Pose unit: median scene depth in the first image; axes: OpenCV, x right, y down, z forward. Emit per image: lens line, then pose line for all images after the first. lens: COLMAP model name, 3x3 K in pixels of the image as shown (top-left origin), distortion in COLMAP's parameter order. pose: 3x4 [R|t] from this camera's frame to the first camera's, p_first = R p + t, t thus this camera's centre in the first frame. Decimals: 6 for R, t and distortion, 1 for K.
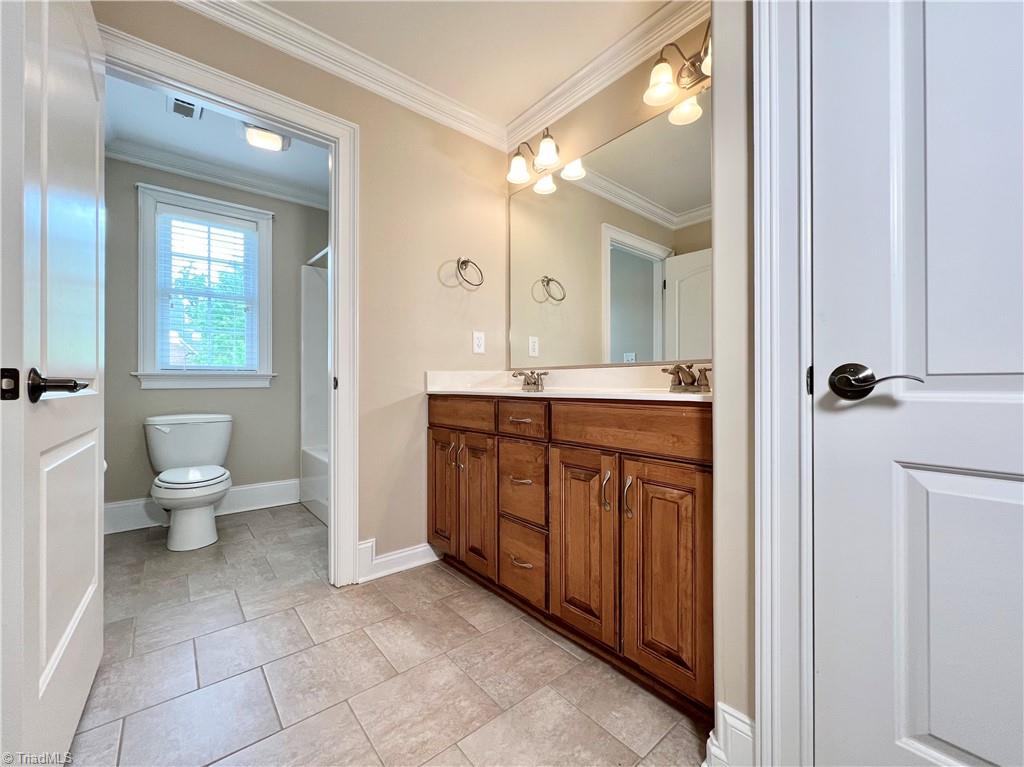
lens RADIAL K [[416.4, 0, 511.7], [0, 416.4, 386.4], [0, 0, 1]] dist [-0.000558, 0.000373]
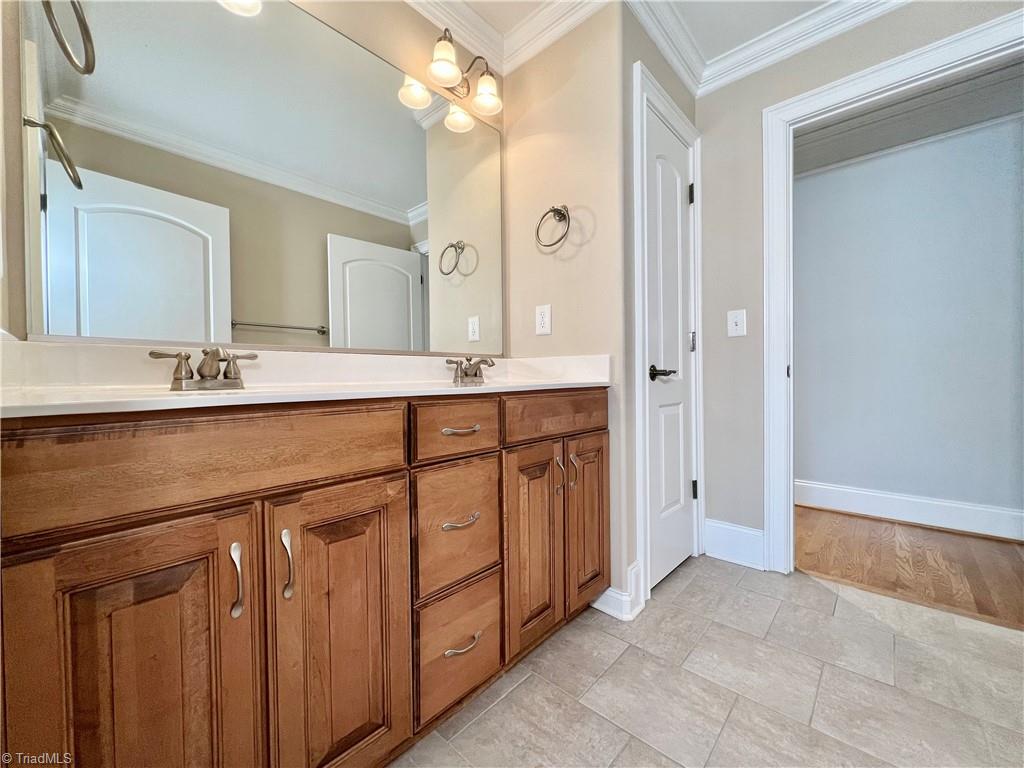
lens RADIAL K [[416.4, 0, 509.2], [0, 416.4, 382.8], [0, 0, 1]] dist [-0.000558, 0.000373]
pose [[-0.137077, -0.014062, 0.990461, -0.680319], [0.013258, 0.999784, 0.016029, -0.003053], [-0.990472, 0.015329, -0.136861, 1.081664]]
